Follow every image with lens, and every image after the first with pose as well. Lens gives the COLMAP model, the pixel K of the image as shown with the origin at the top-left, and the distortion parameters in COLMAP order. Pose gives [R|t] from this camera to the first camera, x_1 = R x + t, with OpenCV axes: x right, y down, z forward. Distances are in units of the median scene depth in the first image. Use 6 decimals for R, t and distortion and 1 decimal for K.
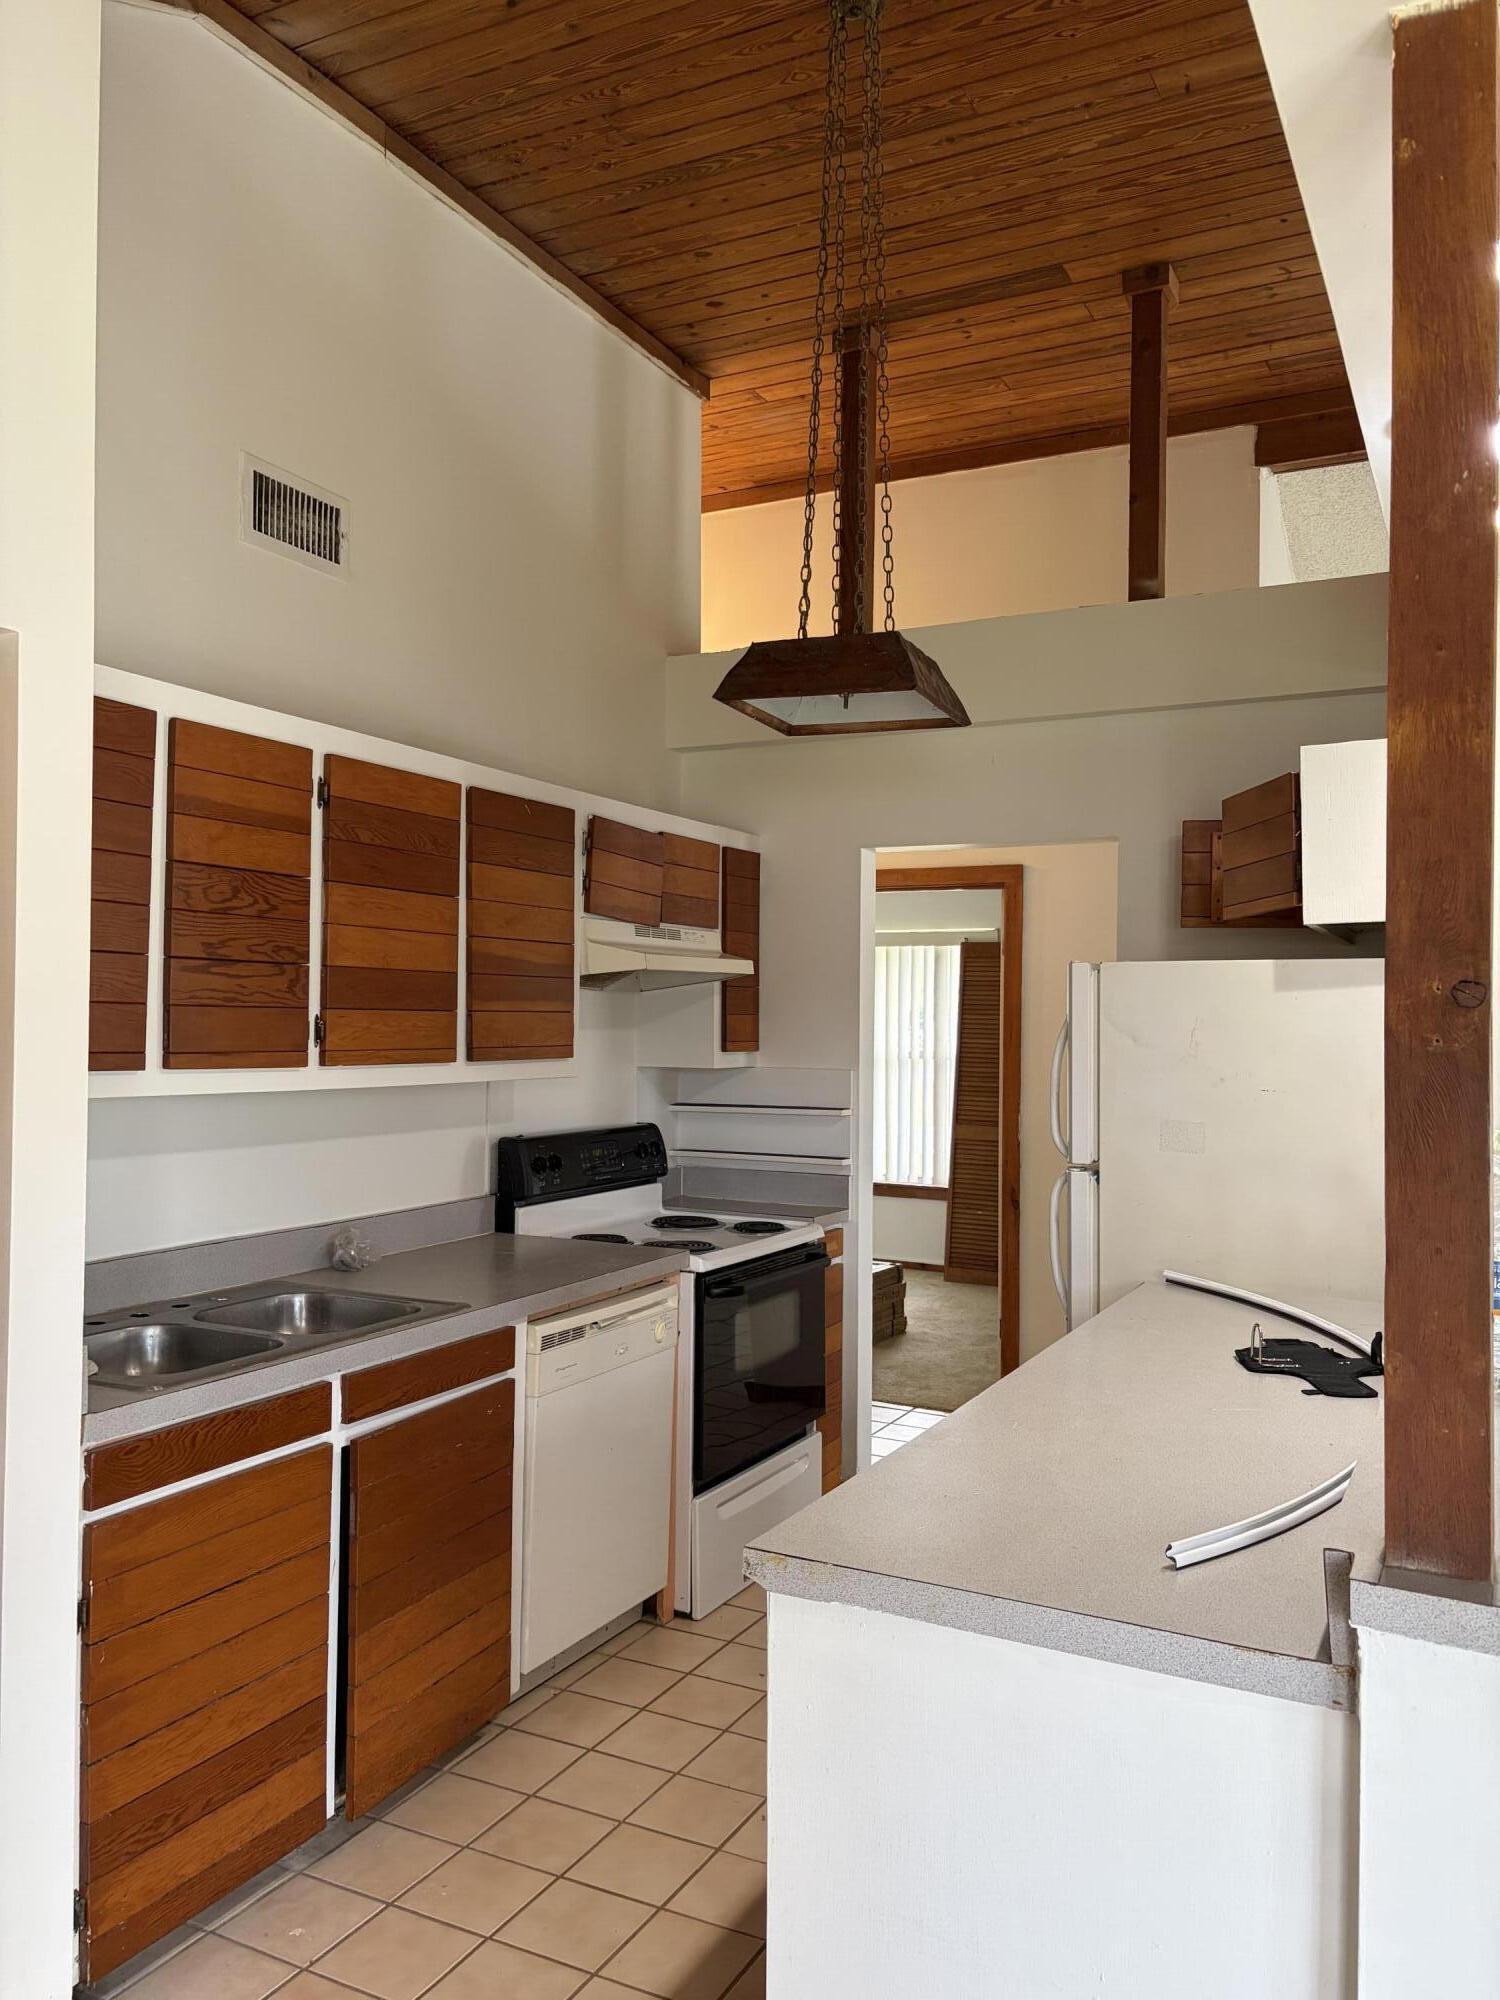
lens RADIAL K [[1512.9, 0, 752.2], [0, 1512.9, 1007.1], [0, 0, 1]] dist [0.001436, -0.000339]
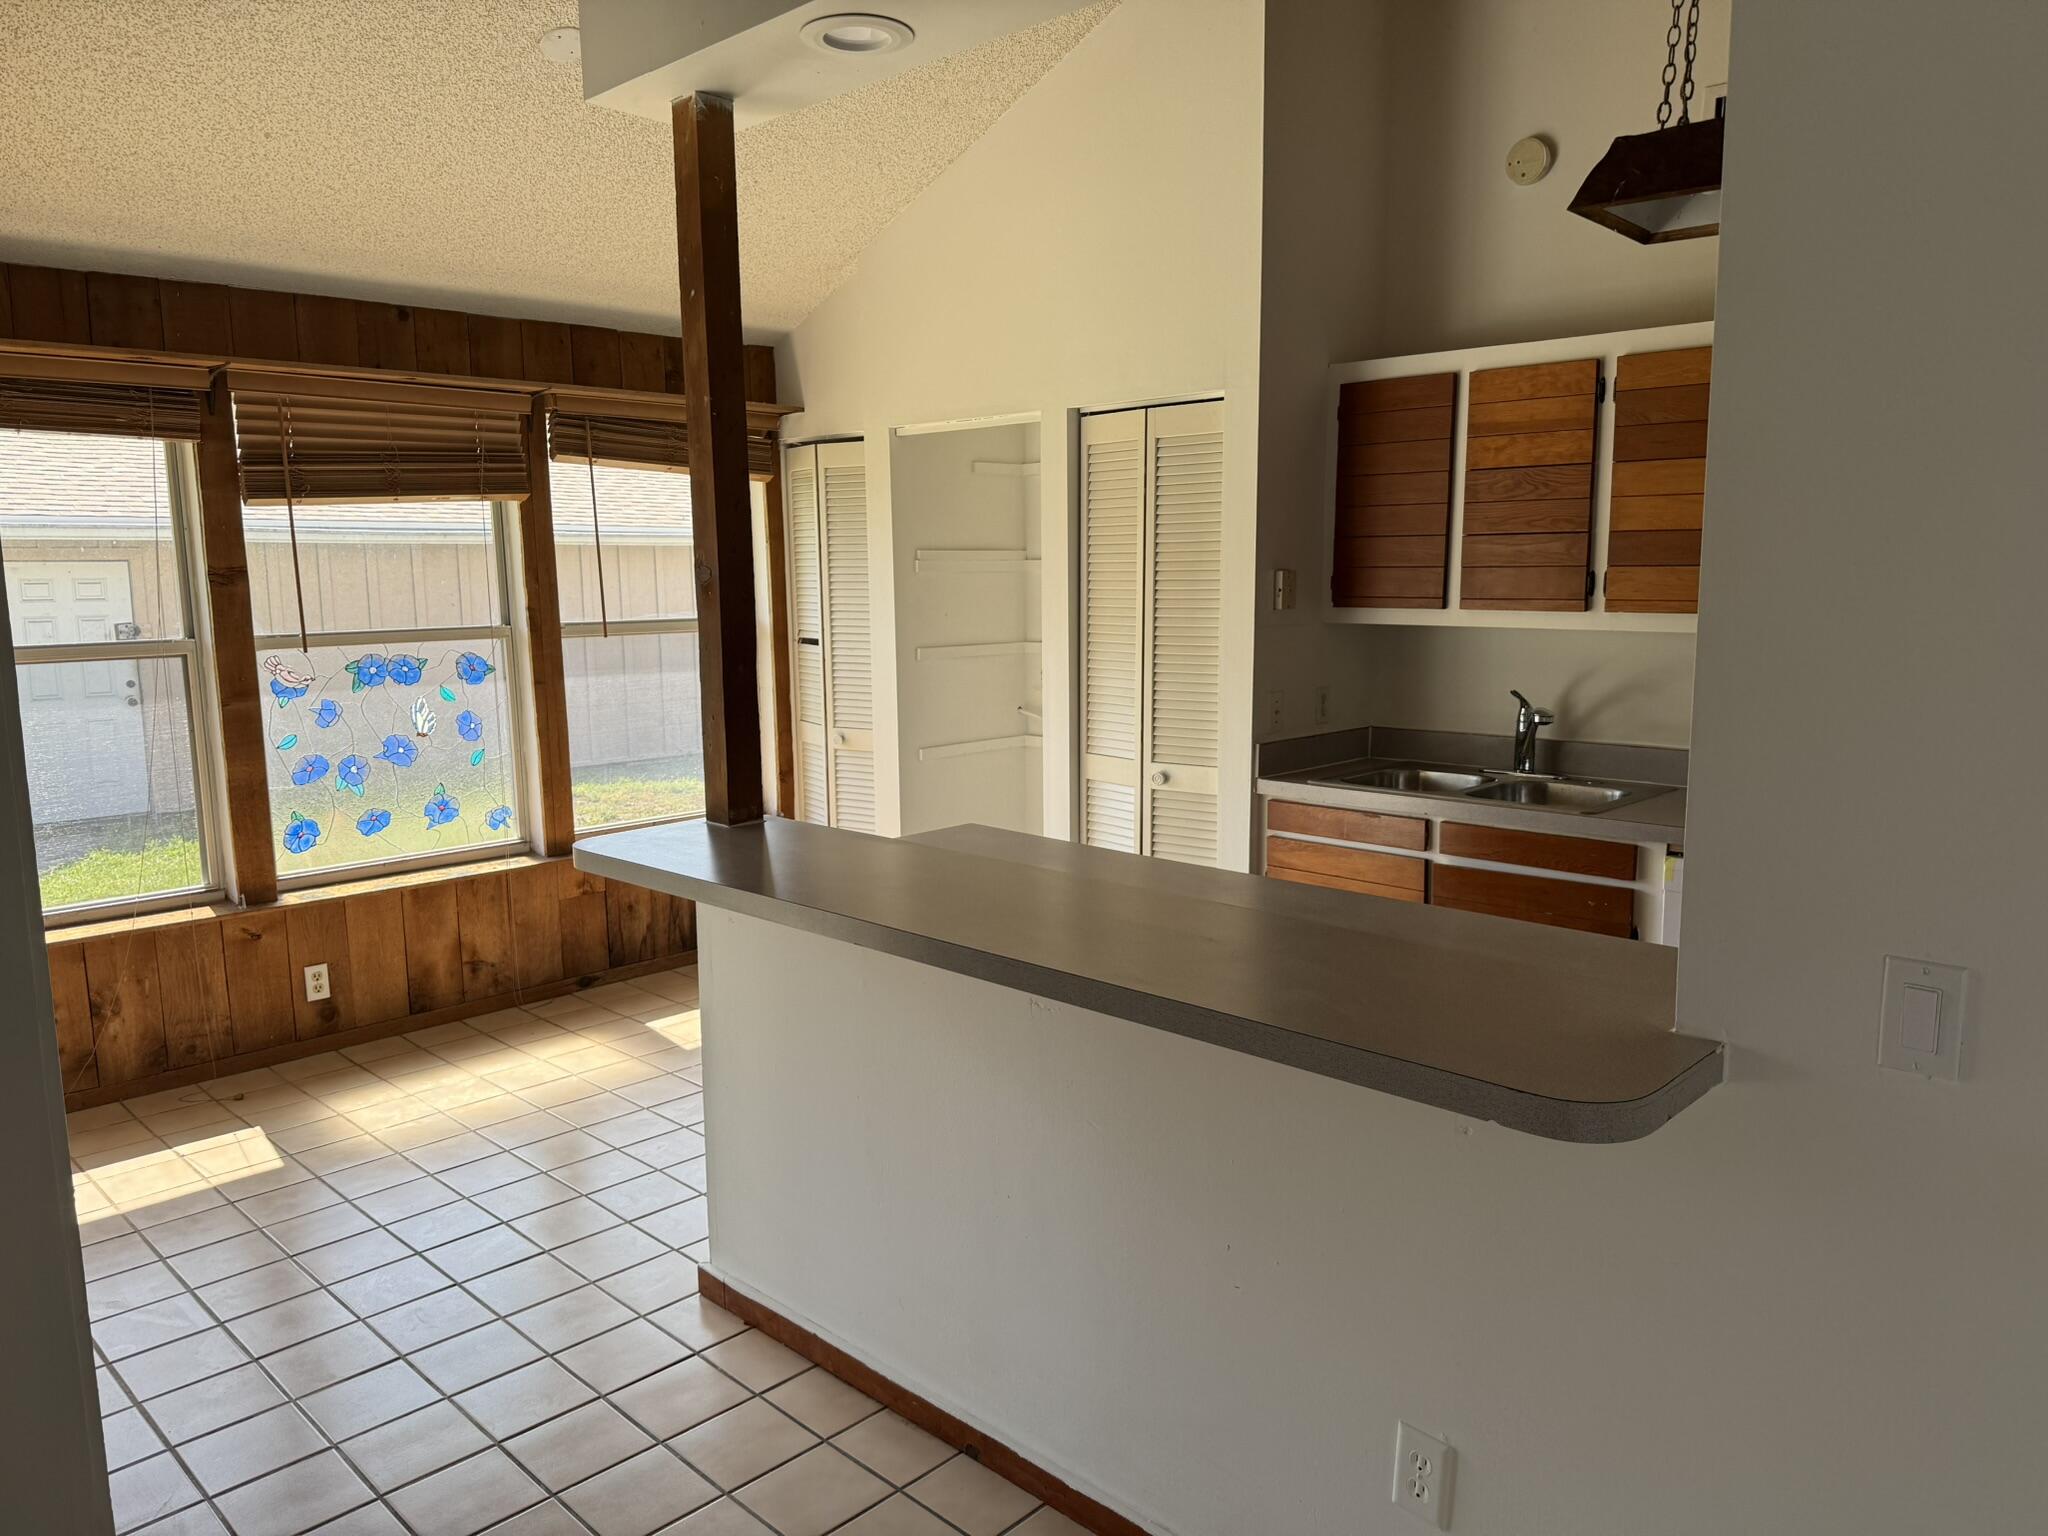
lens RADIAL K [[1419.4, 0, 1023.7], [0, 1419.4, 767.9], [0, 0, 1]] dist [0.039412, -0.071681]
pose [[-0.301674, 0.121314, -0.945662, 1.010347], [0.010390, 0.992231, 0.123973, 0.015797], [0.953355, 0.027574, -0.300590, 0.902738]]
